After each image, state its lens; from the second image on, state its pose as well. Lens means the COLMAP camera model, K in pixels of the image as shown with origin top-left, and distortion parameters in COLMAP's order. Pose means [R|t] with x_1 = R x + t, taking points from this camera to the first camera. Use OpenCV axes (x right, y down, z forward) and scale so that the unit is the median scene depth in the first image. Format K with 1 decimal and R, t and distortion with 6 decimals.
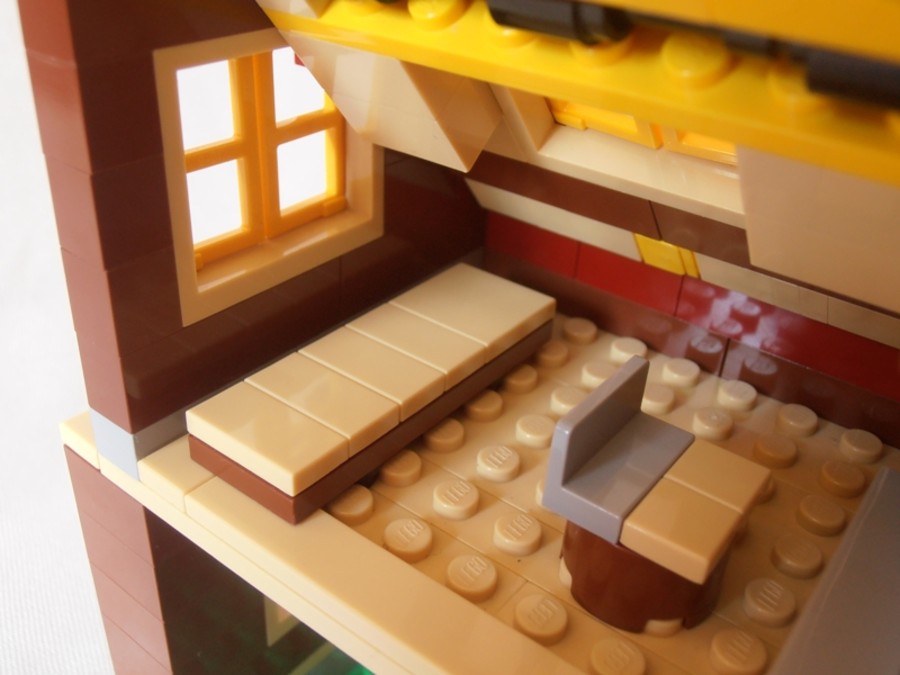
lens RADIAL K [[873.8, 0, 450.0], [0, 873.8, 337.5], [0, 0, 1]] dist [-0.068538, -0.000415]
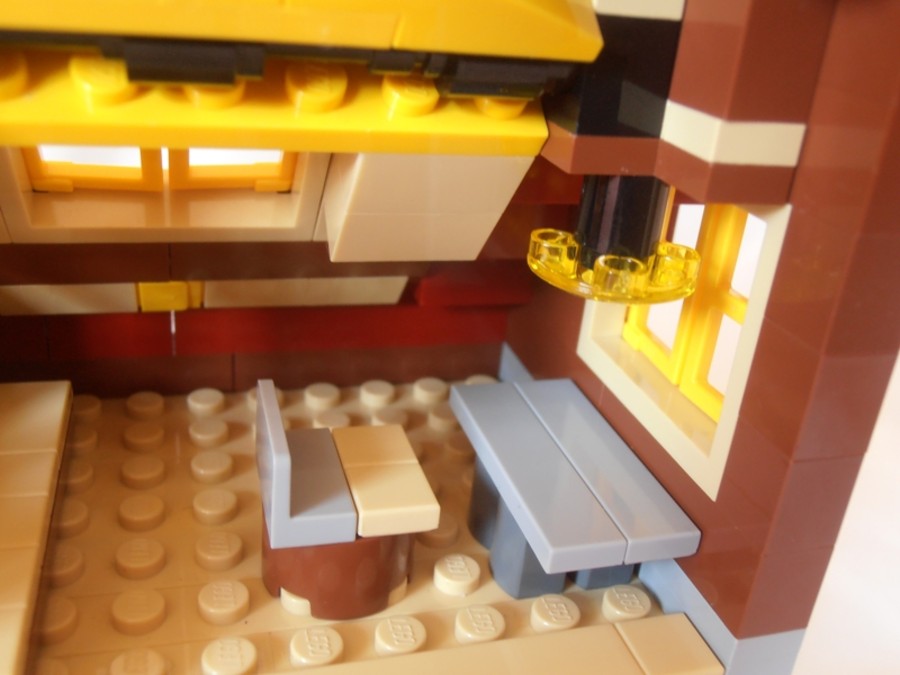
lens RADIAL K [[873.8, 0, 450.0], [0, 873.8, 337.5], [0, 0, 1]] dist [-0.068538, -0.000415]
pose [[0.588141, -0.337639, 0.734908, -0.363275], [0.367183, 0.921113, 0.129334, -0.069480], [-0.720602, 0.193779, 0.665720, 0.135489]]
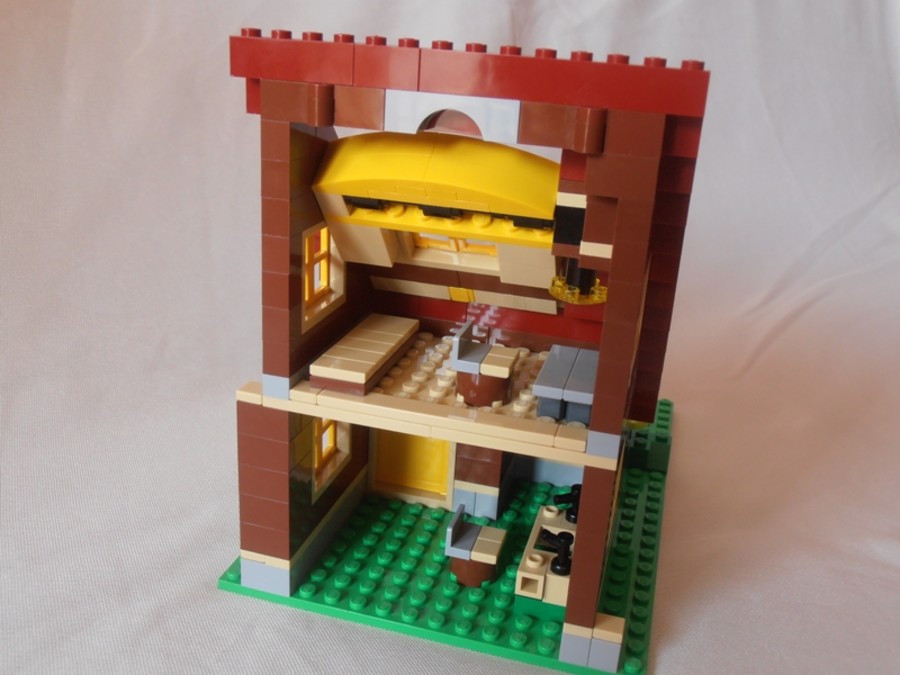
lens RADIAL K [[873.8, 0, 450.0], [0, 873.8, 337.5], [0, 0, 1]] dist [-0.068538, -0.000415]
pose [[0.928128, -0.129039, 0.349180, -0.790578], [0.185625, 0.973490, -0.133645, 0.416892], [-0.322678, 0.188856, 0.927476, -1.514107]]
